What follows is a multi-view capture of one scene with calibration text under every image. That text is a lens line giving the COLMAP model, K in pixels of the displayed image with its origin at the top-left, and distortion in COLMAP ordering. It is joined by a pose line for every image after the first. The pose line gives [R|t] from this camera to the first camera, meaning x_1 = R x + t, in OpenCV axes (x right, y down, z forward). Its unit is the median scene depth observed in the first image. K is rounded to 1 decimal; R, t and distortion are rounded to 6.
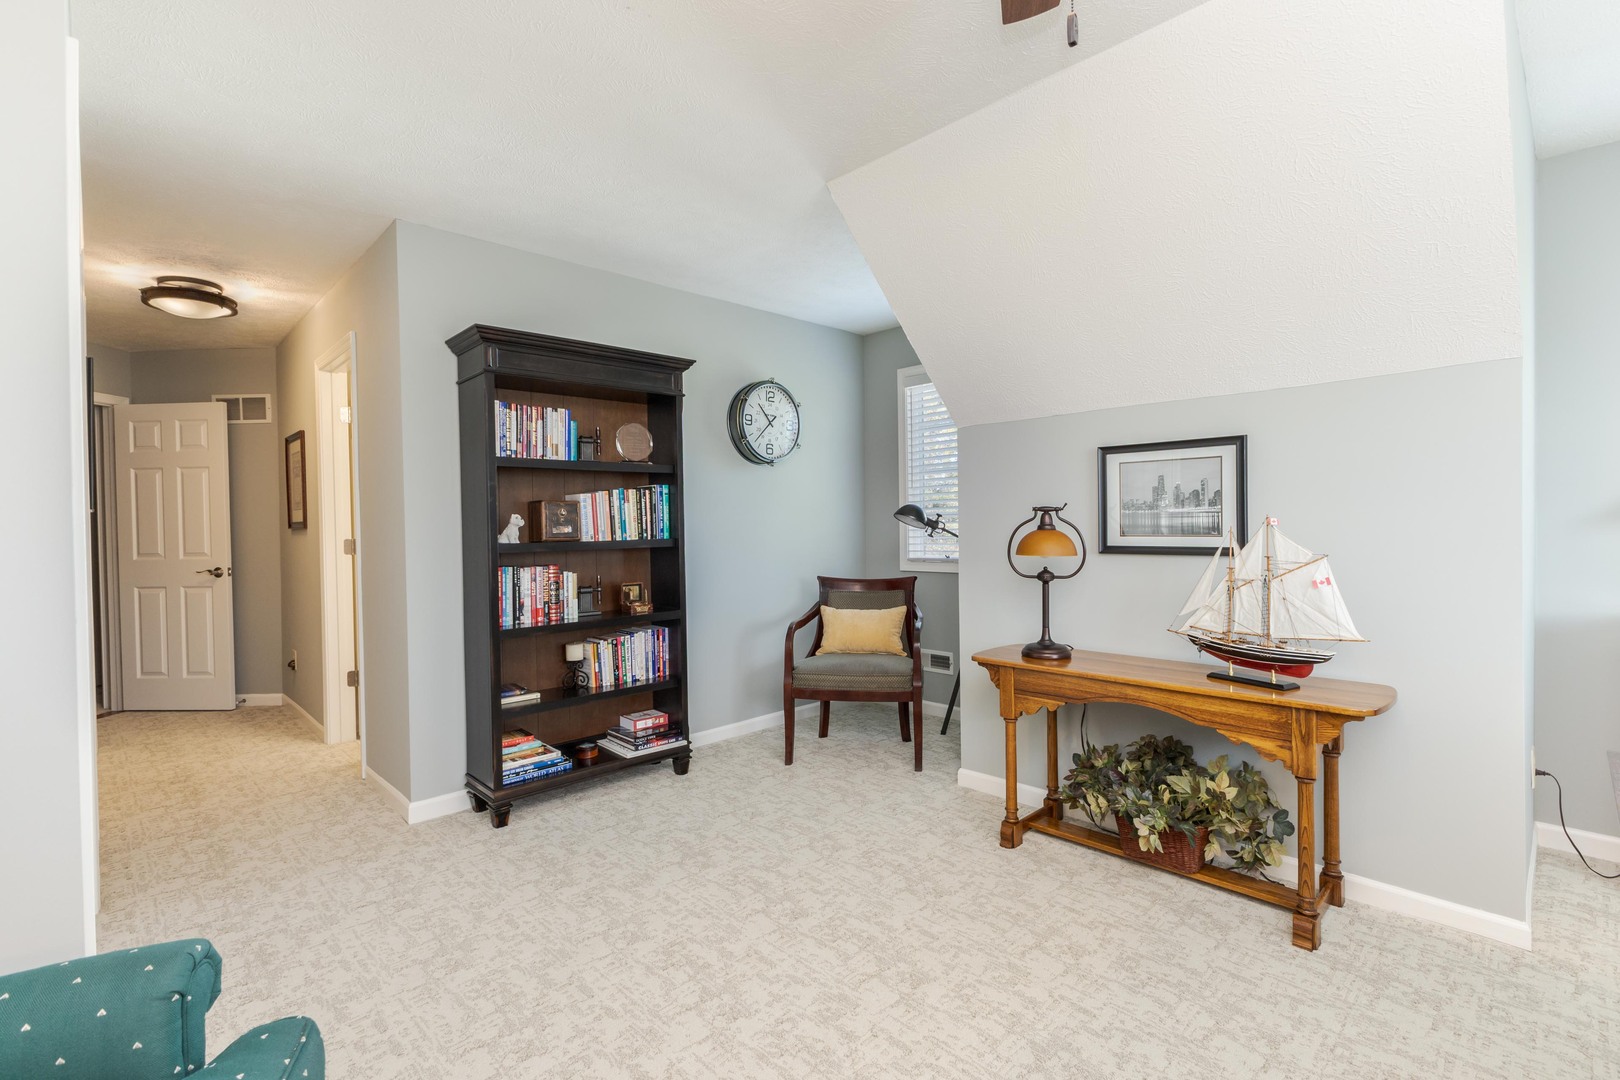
lens RADIAL K [[745.1, 0, 807.2], [0, 745.1, 533.3], [0, 0, 1]] dist [0.000140, -0.000038]
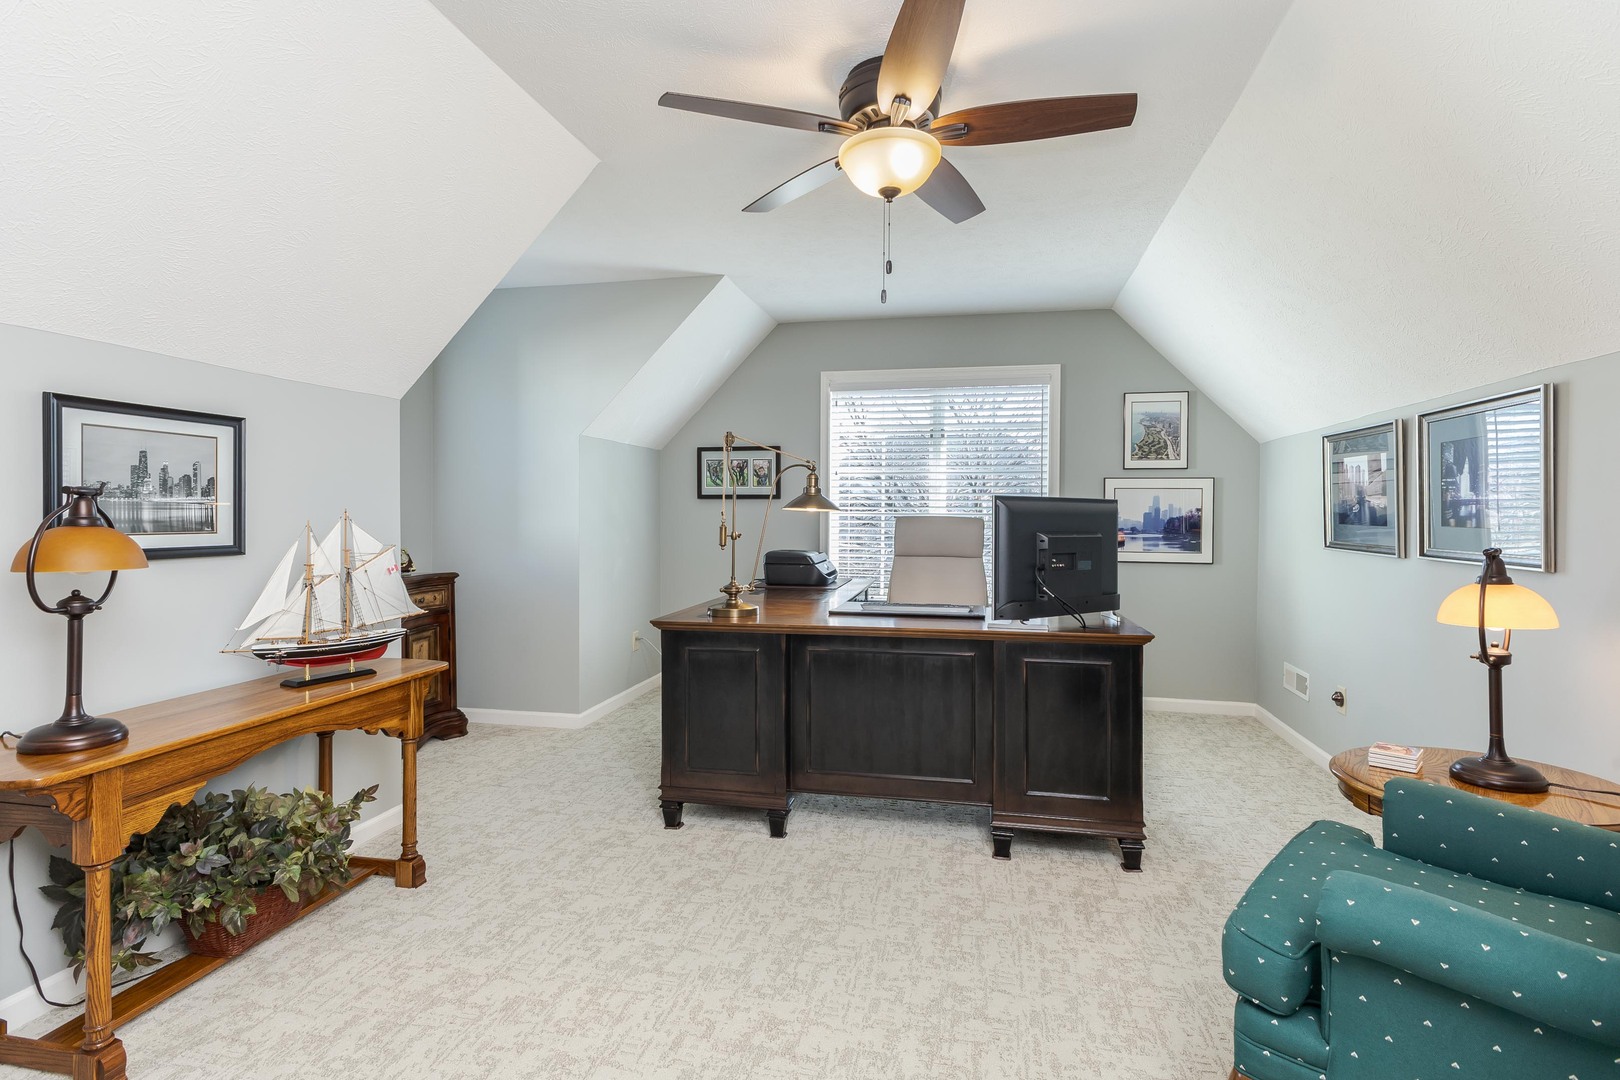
lens RADIAL K [[818.3, 0, 806.6], [0, 818.3, 529.2], [0, 0, 1]] dist [0.000664, 0.000159]
pose [[-0.565645, -0.002684, 0.824644, -0.569056], [0.017657, 0.999726, 0.015366, -0.002383], [-0.824460, 0.023252, -0.565443, 0.959210]]
